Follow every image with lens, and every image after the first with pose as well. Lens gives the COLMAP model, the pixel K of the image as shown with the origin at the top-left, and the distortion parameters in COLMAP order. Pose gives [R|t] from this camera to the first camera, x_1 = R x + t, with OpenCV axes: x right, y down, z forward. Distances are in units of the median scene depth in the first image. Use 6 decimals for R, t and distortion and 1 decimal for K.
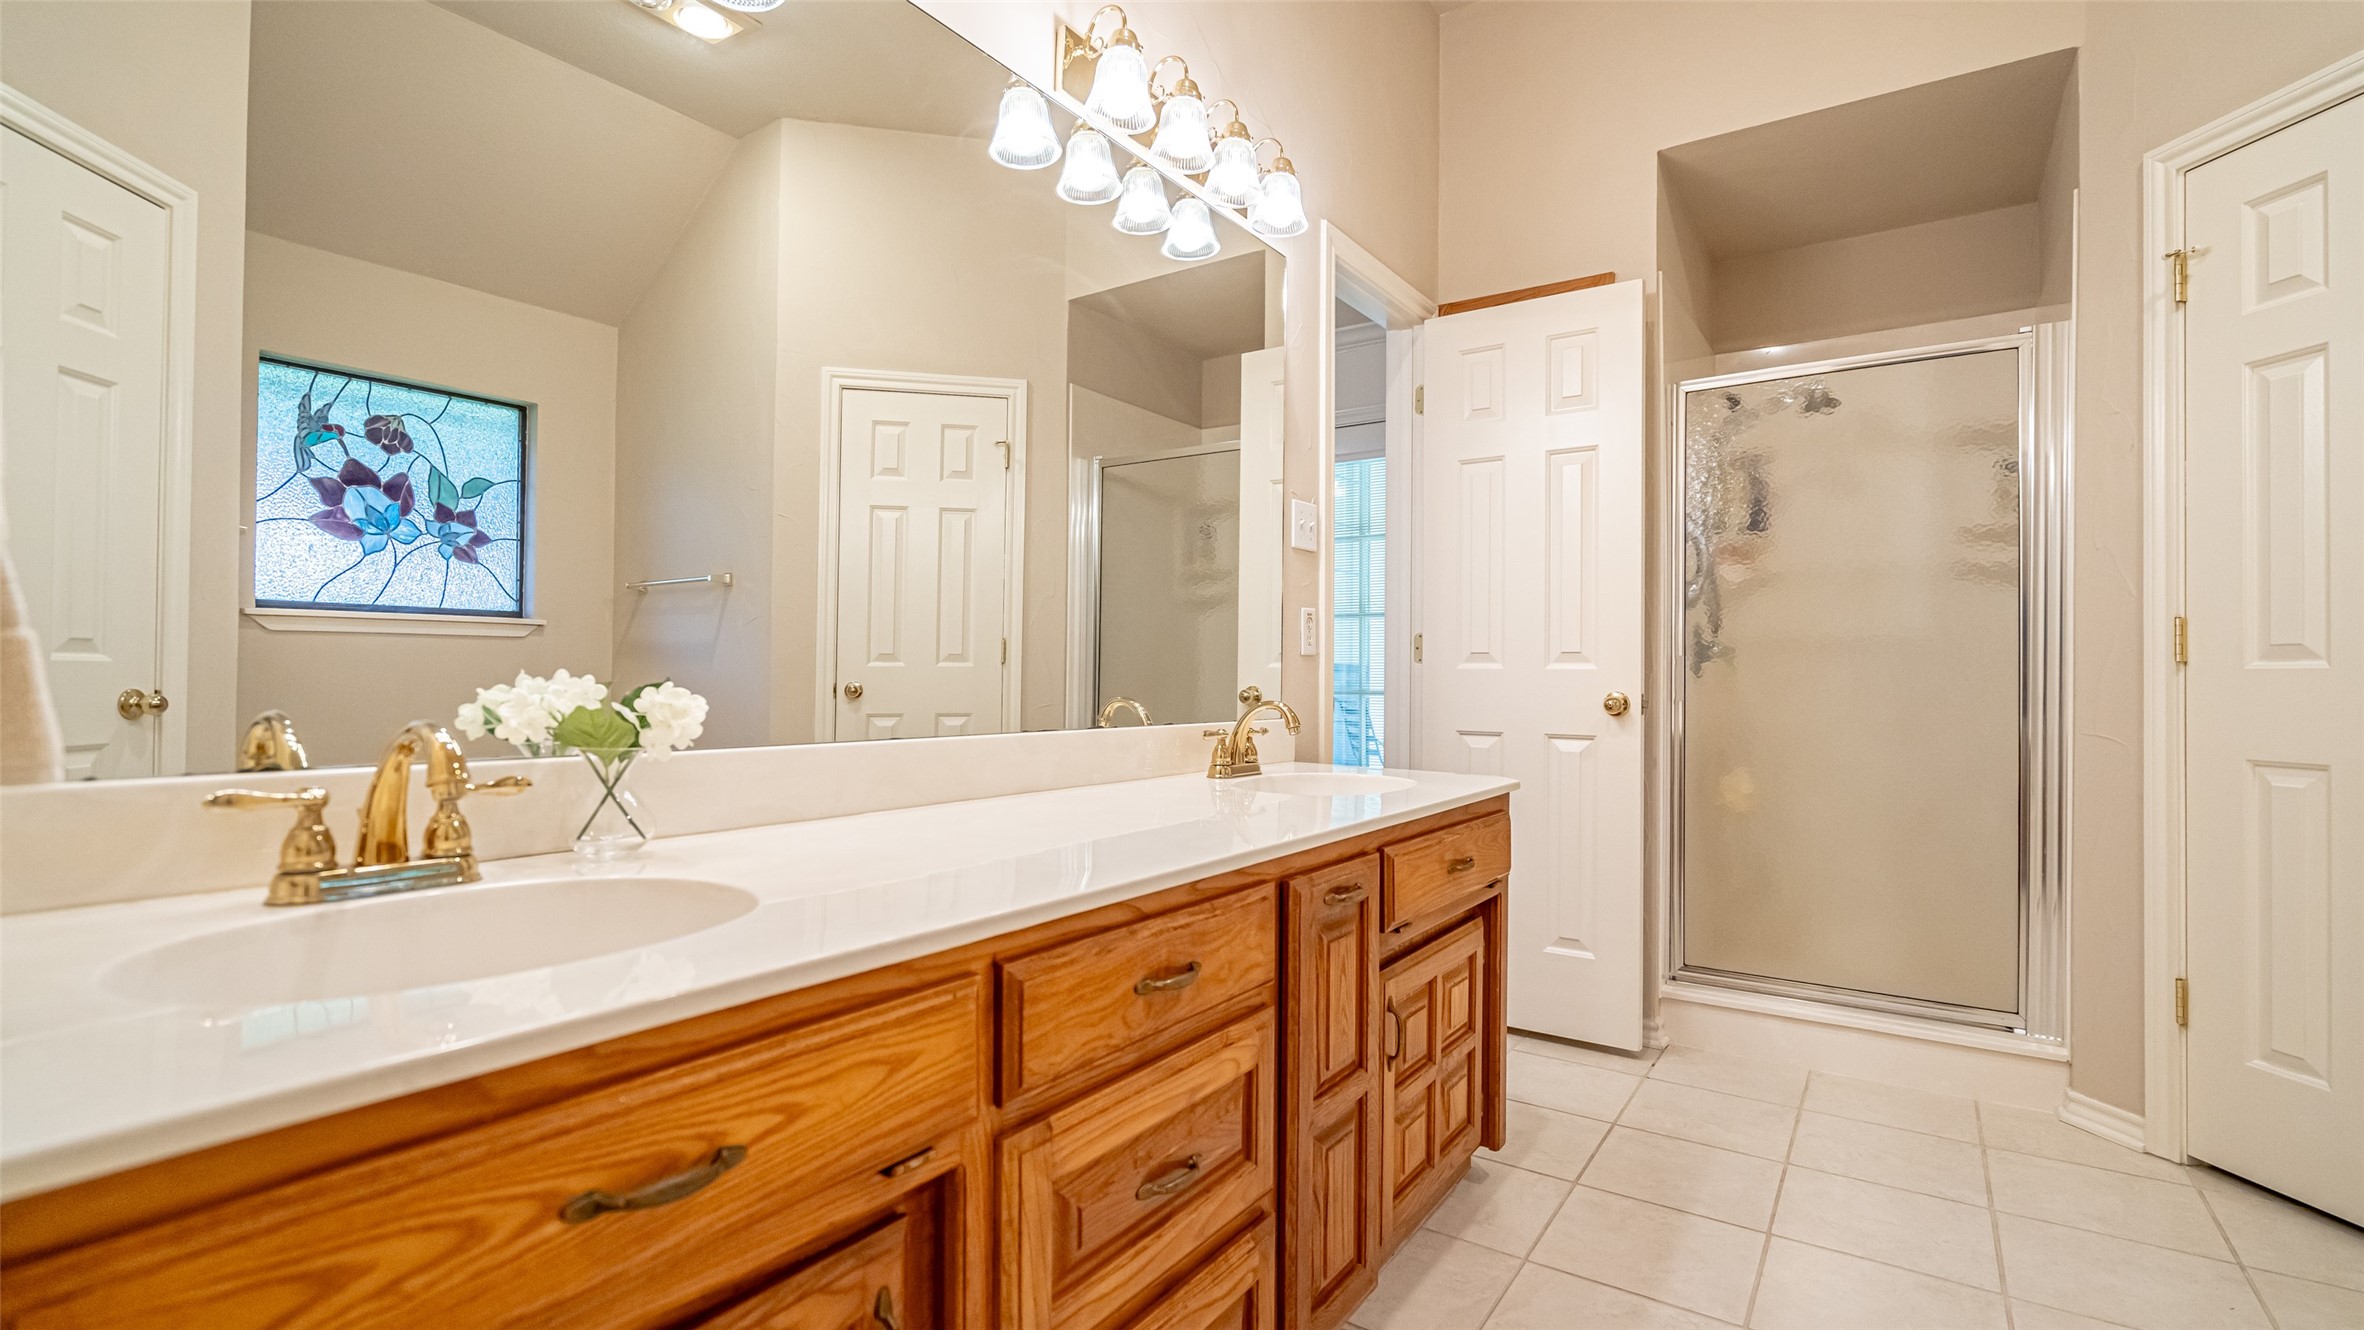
lens RADIAL K [[1069.0, 0, 1186.2], [0, 1069.0, 647.5], [0, 0, 1]] dist [-0.001024, 0.000834]
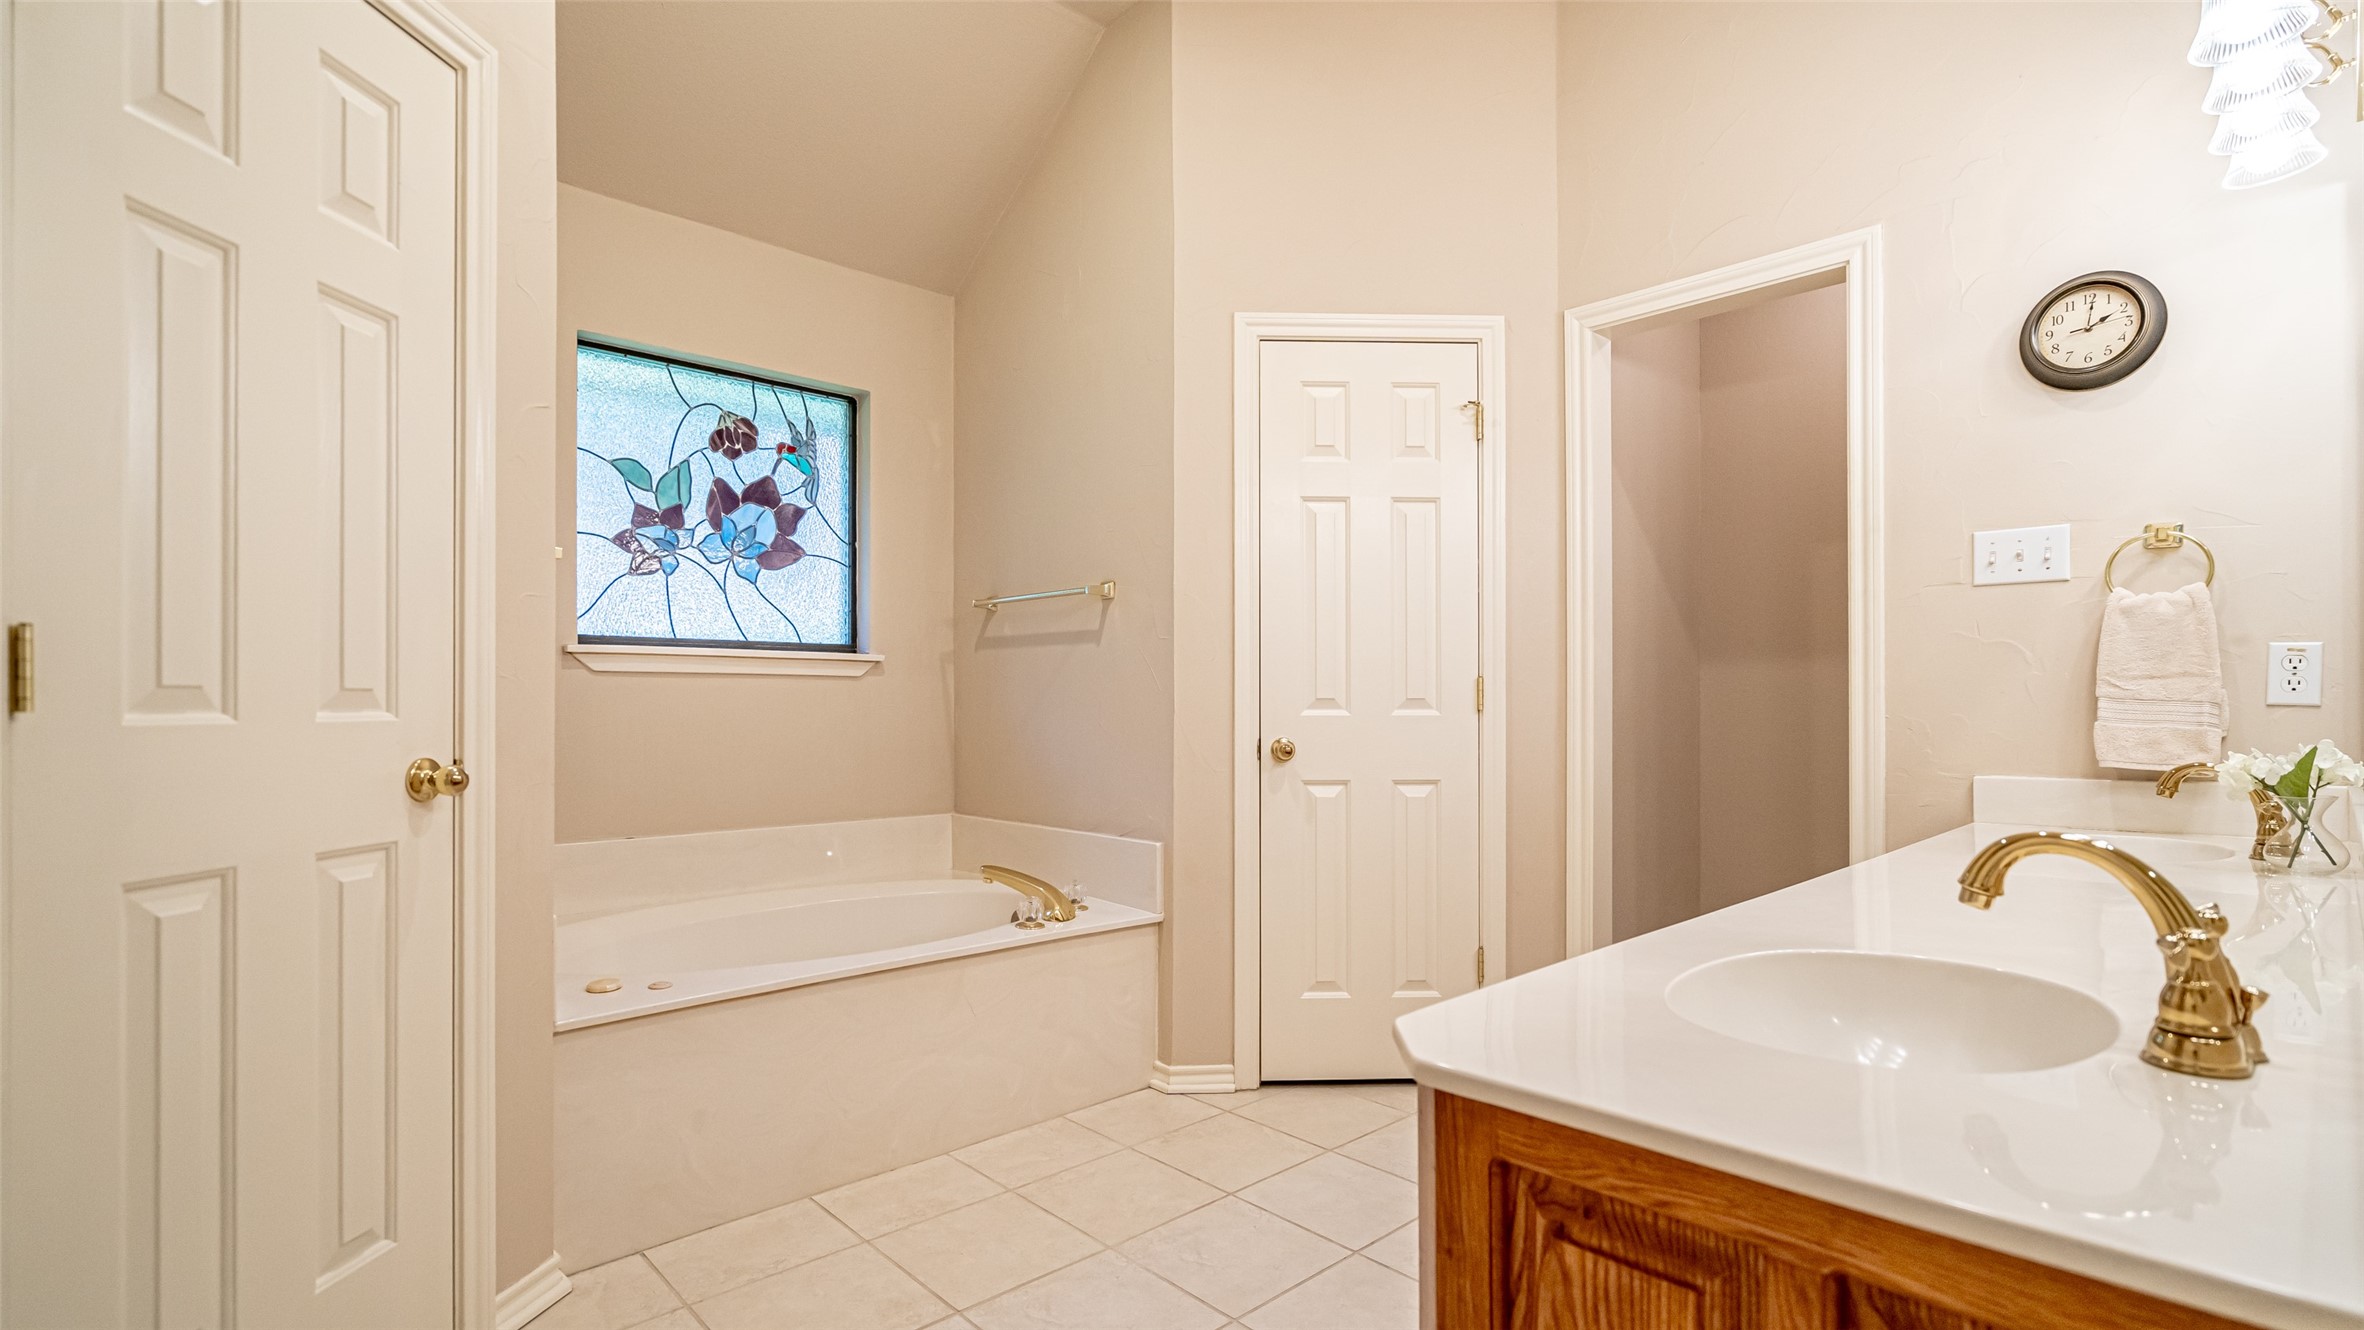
lens RADIAL K [[1069.0, 0, 1178.3], [0, 1069.0, 685.7], [0, 0, 1]] dist [-0.001024, 0.000834]
pose [[0.978905, -0.001079, -0.204314, -0.228887], [0.002549, 0.999973, 0.006934, -0.008589], [0.204301, -0.007308, 0.978881, 0.266475]]
